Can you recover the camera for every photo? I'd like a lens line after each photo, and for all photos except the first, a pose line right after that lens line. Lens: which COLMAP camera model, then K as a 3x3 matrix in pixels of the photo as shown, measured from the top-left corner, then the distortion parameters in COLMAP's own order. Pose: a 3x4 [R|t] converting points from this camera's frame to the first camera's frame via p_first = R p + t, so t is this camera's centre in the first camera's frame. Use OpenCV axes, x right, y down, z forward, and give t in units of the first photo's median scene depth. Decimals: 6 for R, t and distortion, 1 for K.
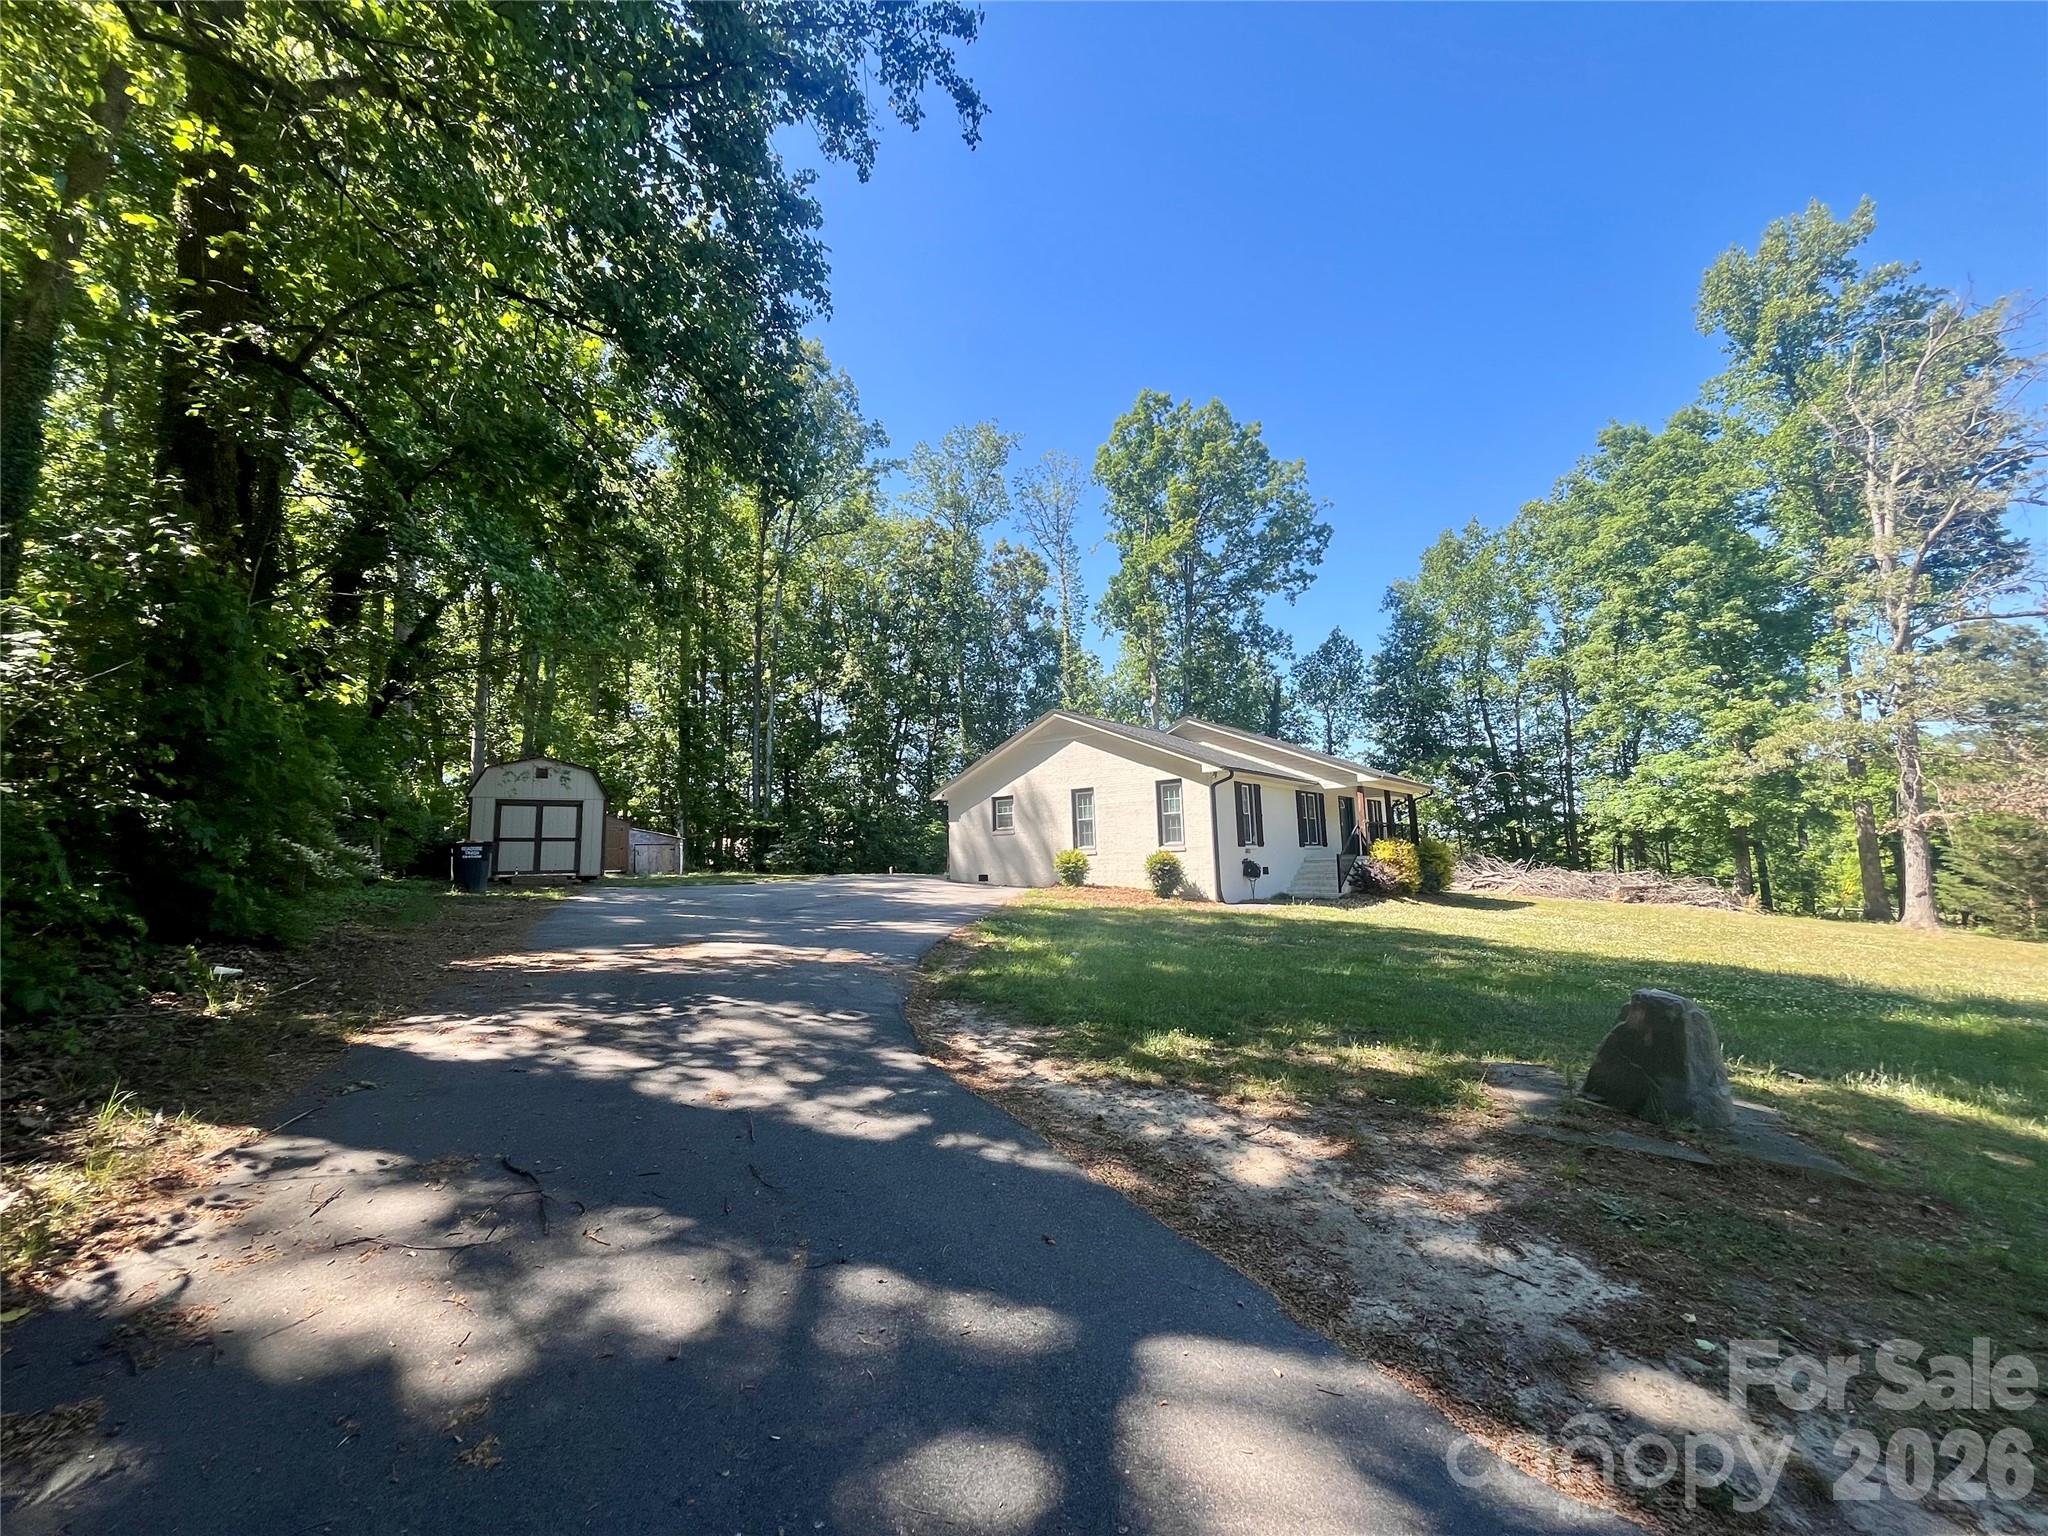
lens RADIAL K [[826.0, 0, 1021.7], [0, 826.0, 762.9], [0, 0, 1]] dist [-0.002576, -0.001260]
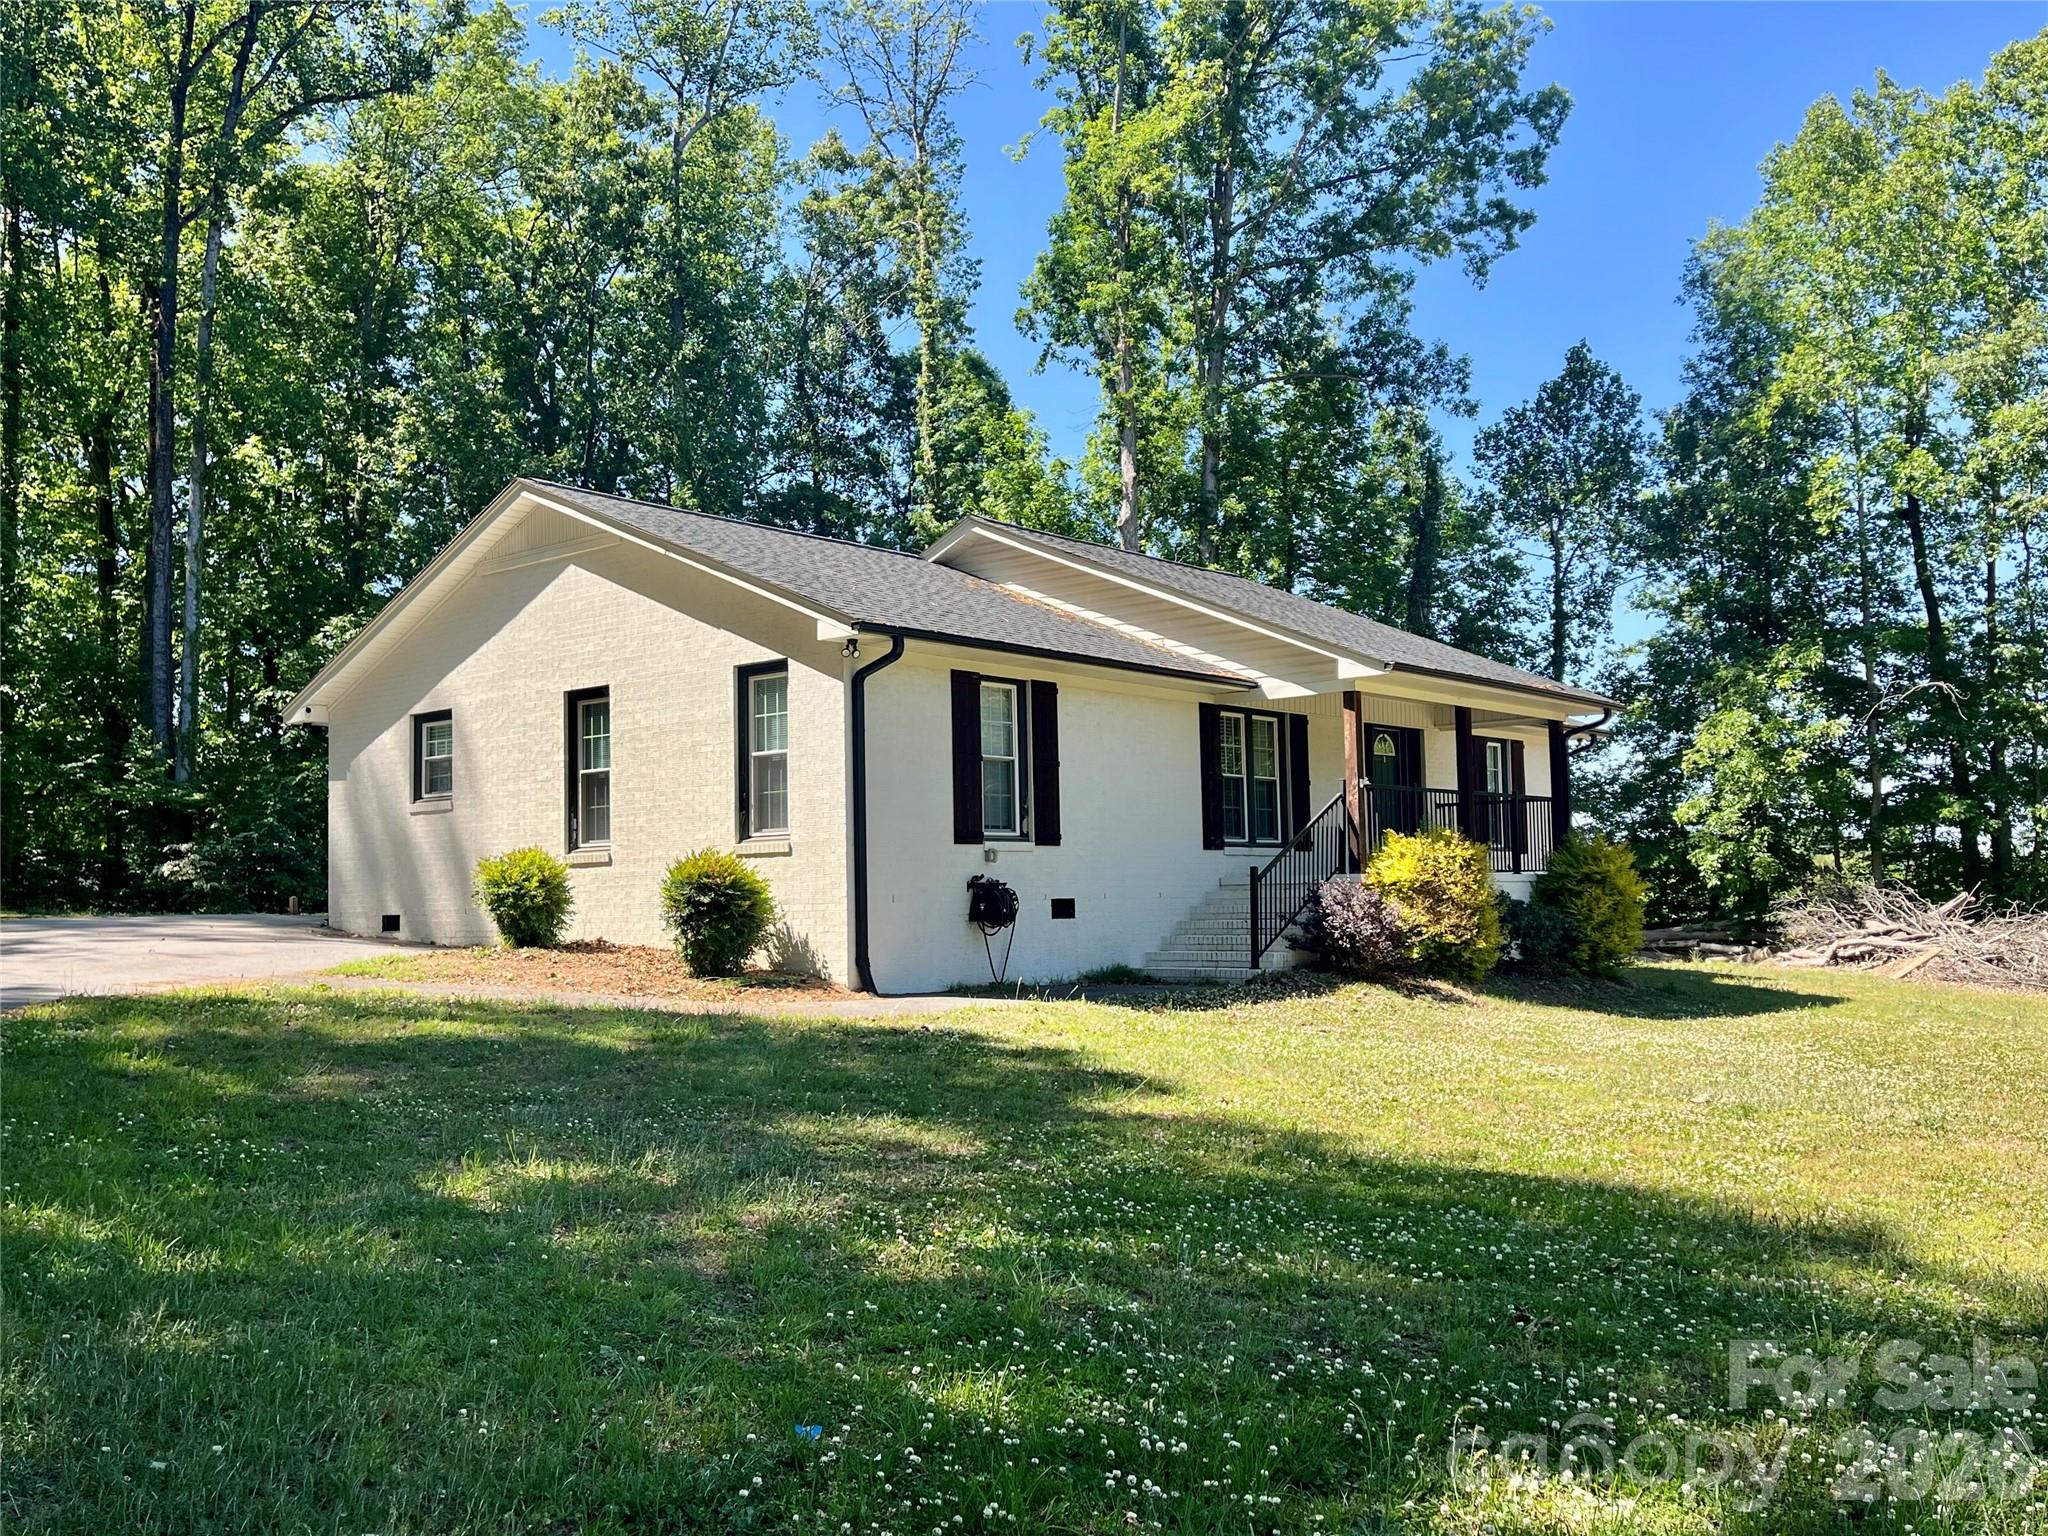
lens RADIAL K [[1818.8, 0, 1029.4], [0, 1818.8, 771.4], [0, 0, 1]] dist [0.018129, 0.001690]
pose [[0.999963, 0.007727, -0.003868, 0.111463], [-0.007520, 0.998678, 0.050859, 0.009786], [0.004255, -0.050828, 0.998698, 0.065015]]
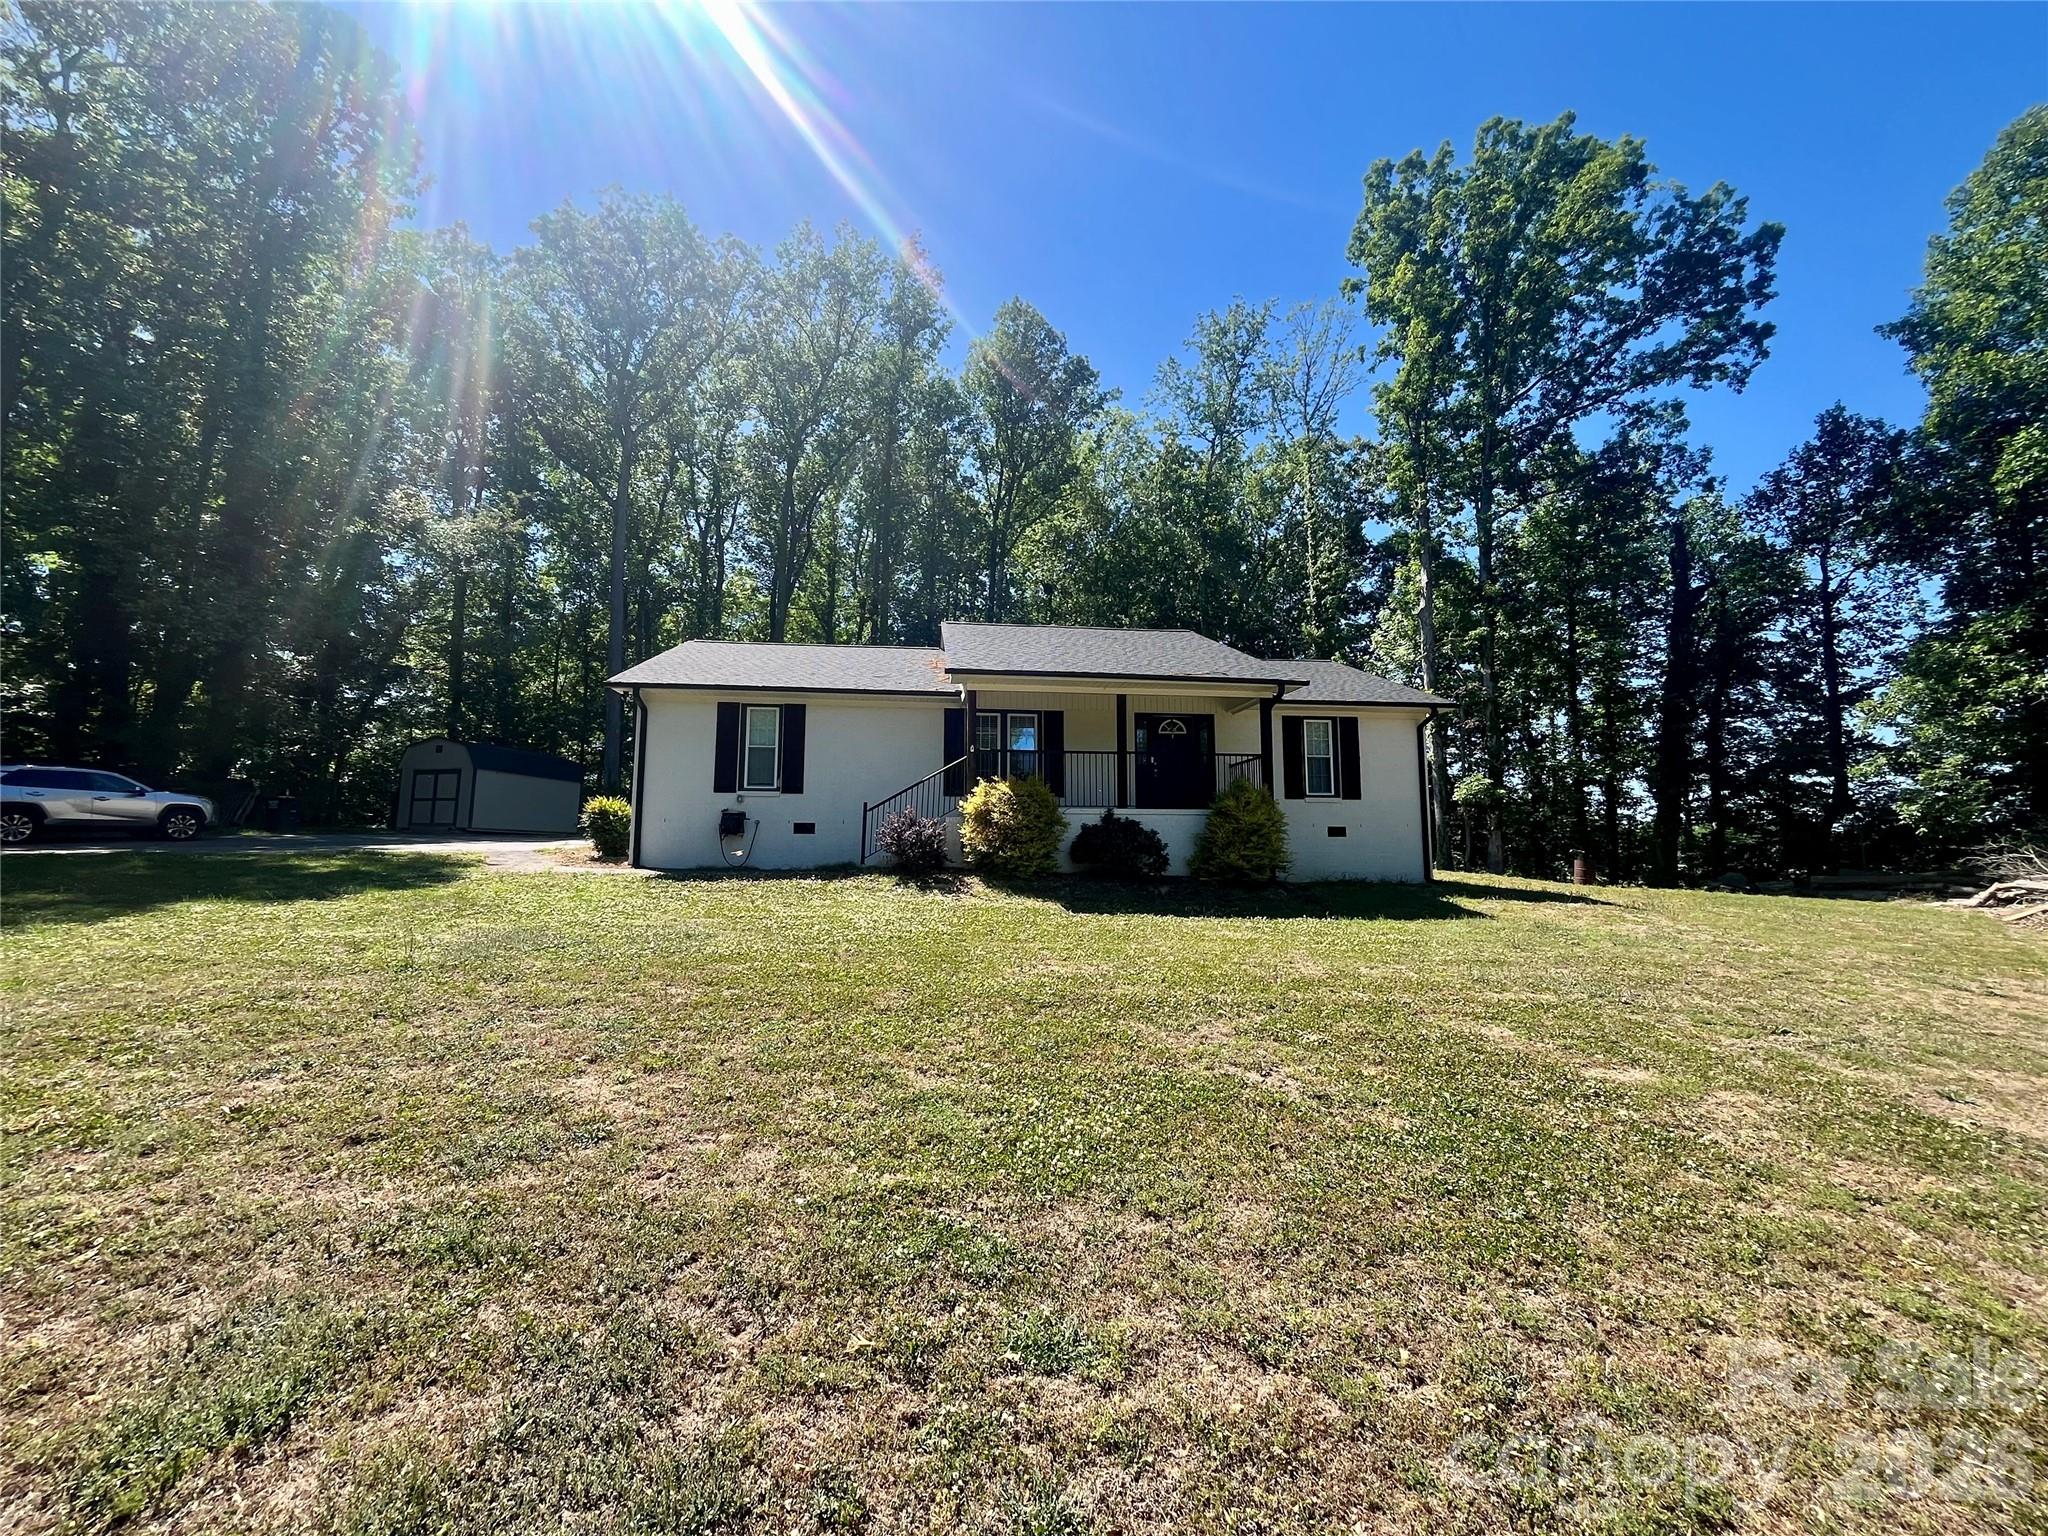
lens RADIAL K [[826.0, 0, 1024.9], [0, 826.0, 759.8], [0, 0, 1]] dist [-0.002576, -0.001260]
pose [[0.724184, -0.052145, -0.687632, 0.354175], [0.062808, 0.997980, -0.009533, 0.036041], [0.686740, -0.036286, 0.725997, 0.247934]]
